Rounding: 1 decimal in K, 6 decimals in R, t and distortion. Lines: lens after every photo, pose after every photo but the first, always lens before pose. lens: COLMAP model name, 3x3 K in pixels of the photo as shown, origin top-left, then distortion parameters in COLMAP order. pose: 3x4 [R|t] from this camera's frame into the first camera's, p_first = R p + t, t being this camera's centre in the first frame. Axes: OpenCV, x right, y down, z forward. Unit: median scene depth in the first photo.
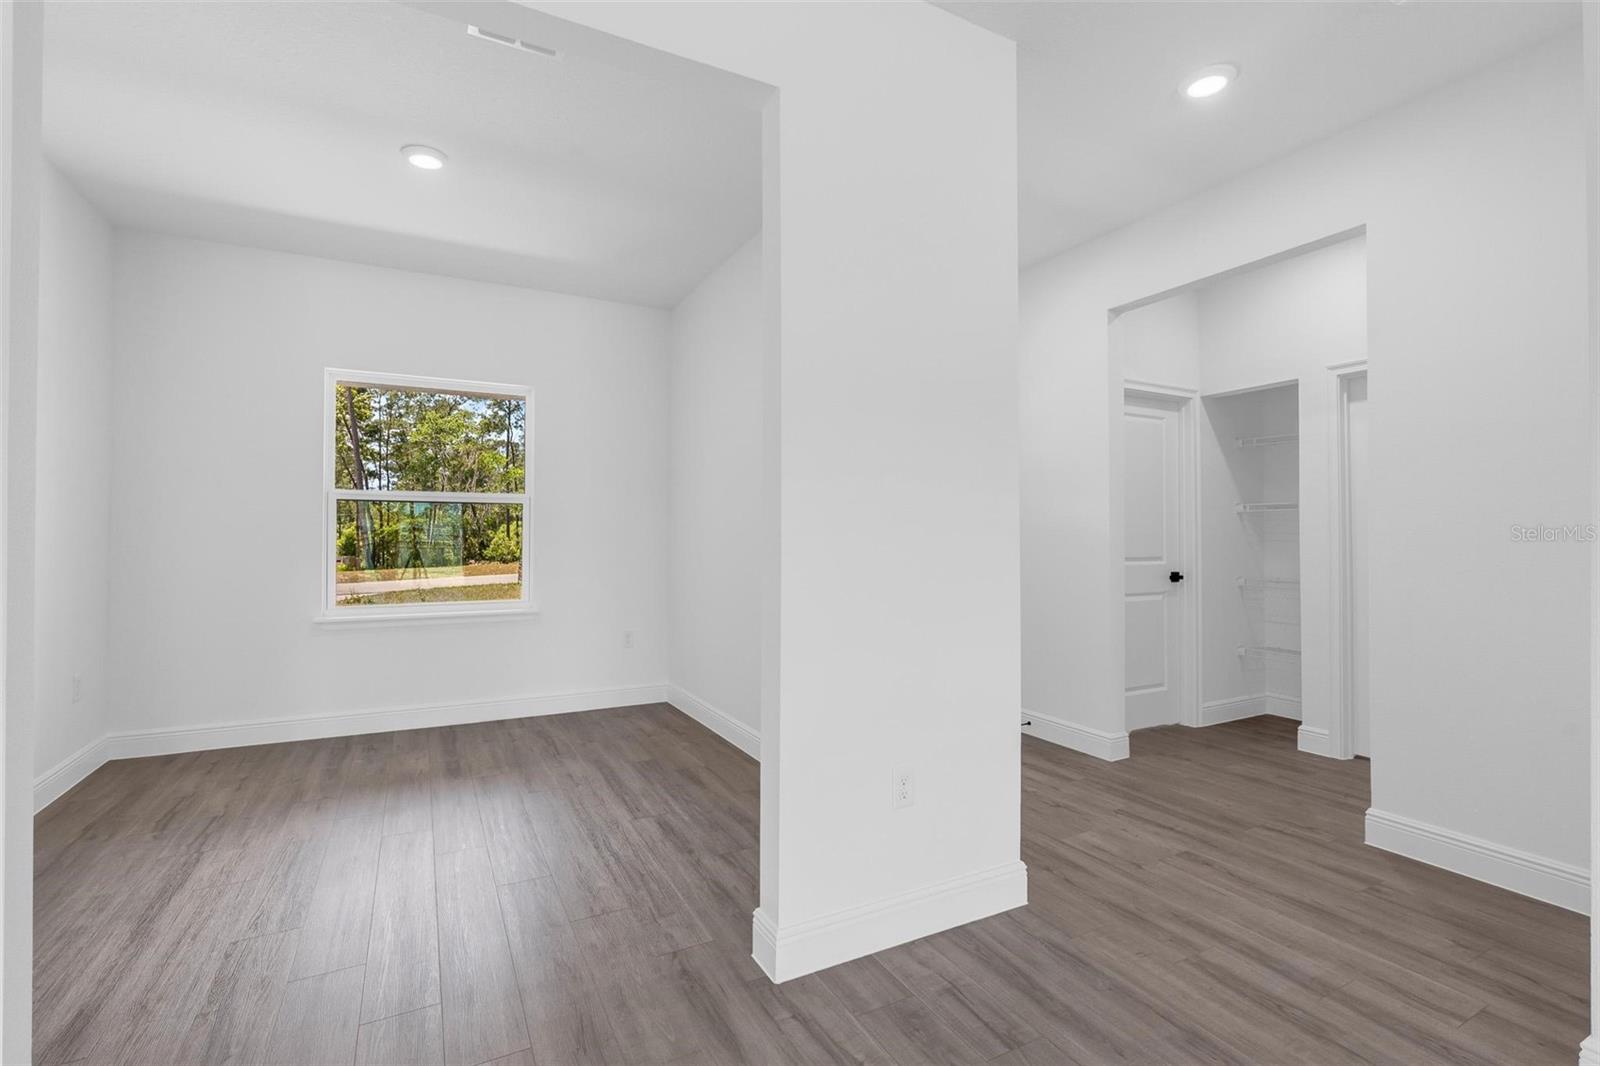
lens RADIAL K [[723.9, 0, 800.9], [0, 723.9, 516.4], [0, 0, 1]] dist [-0.015020, 0.003169]
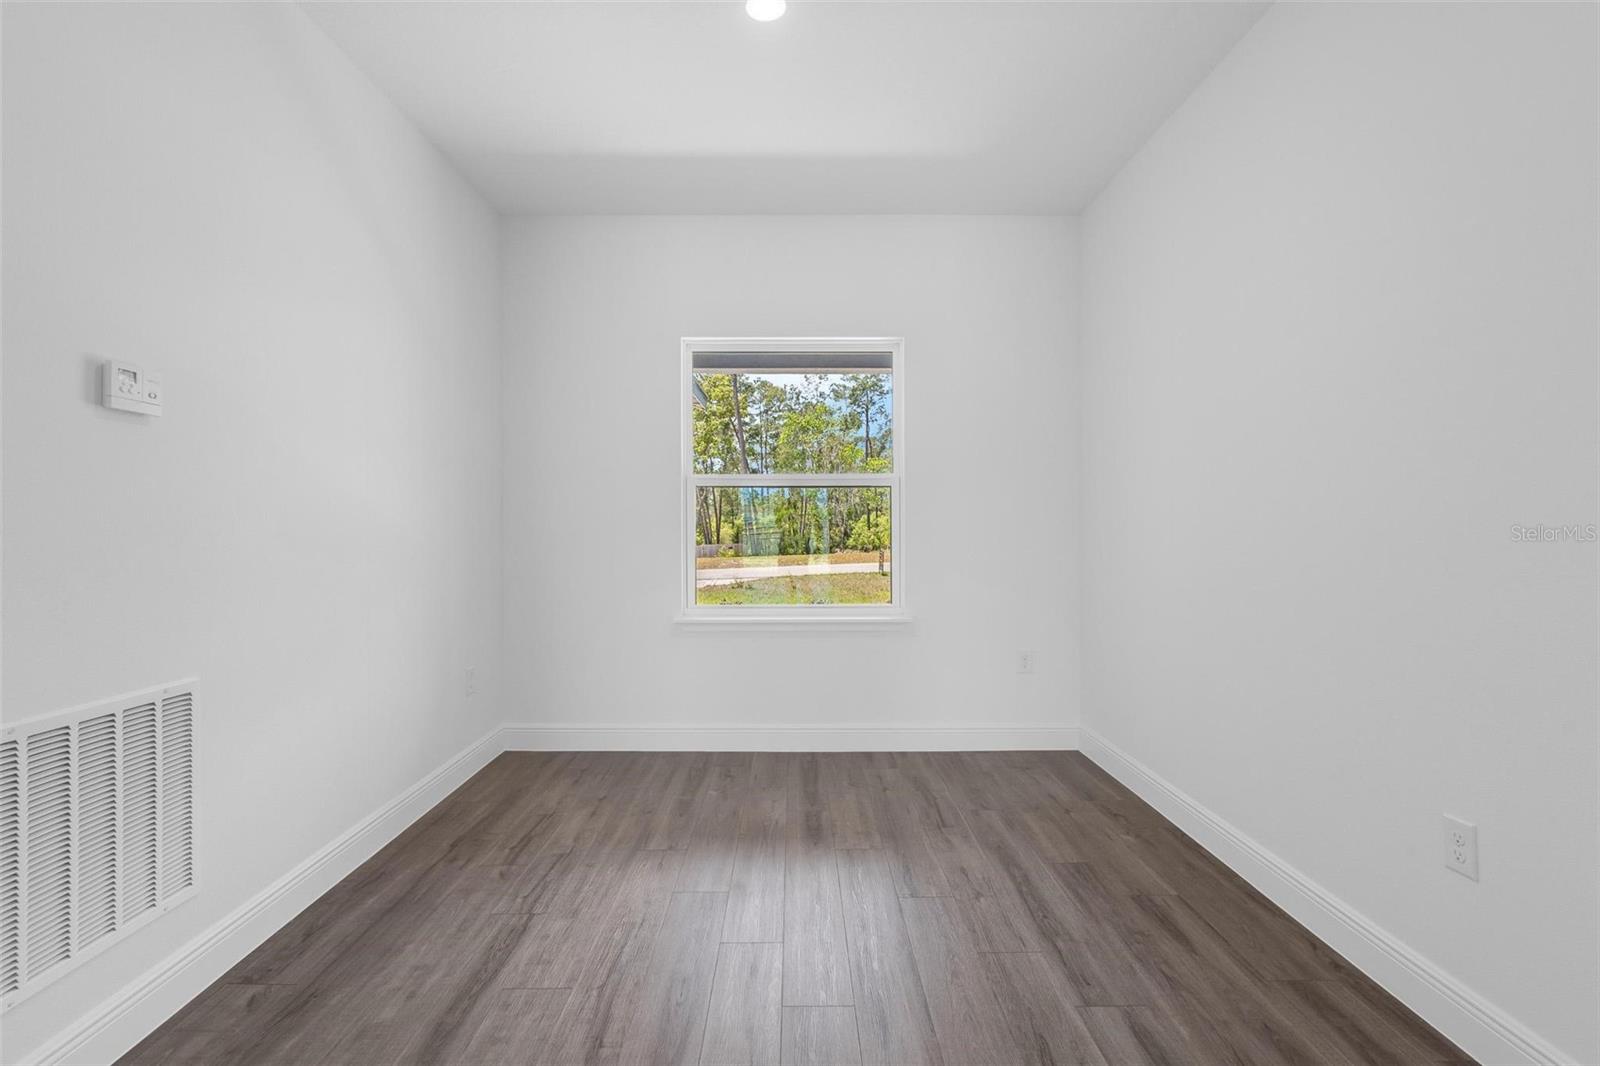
lens RADIAL K [[723.9, 0, 798.6], [0, 723.9, 527.7], [0, 0, 1]] dist [-0.015020, 0.003169]
pose [[0.886934, -0.001947, -0.461893, -0.128166], [0.015988, 0.999521, 0.026486, 0.006743], [0.461620, -0.030875, 0.886540, 0.293176]]
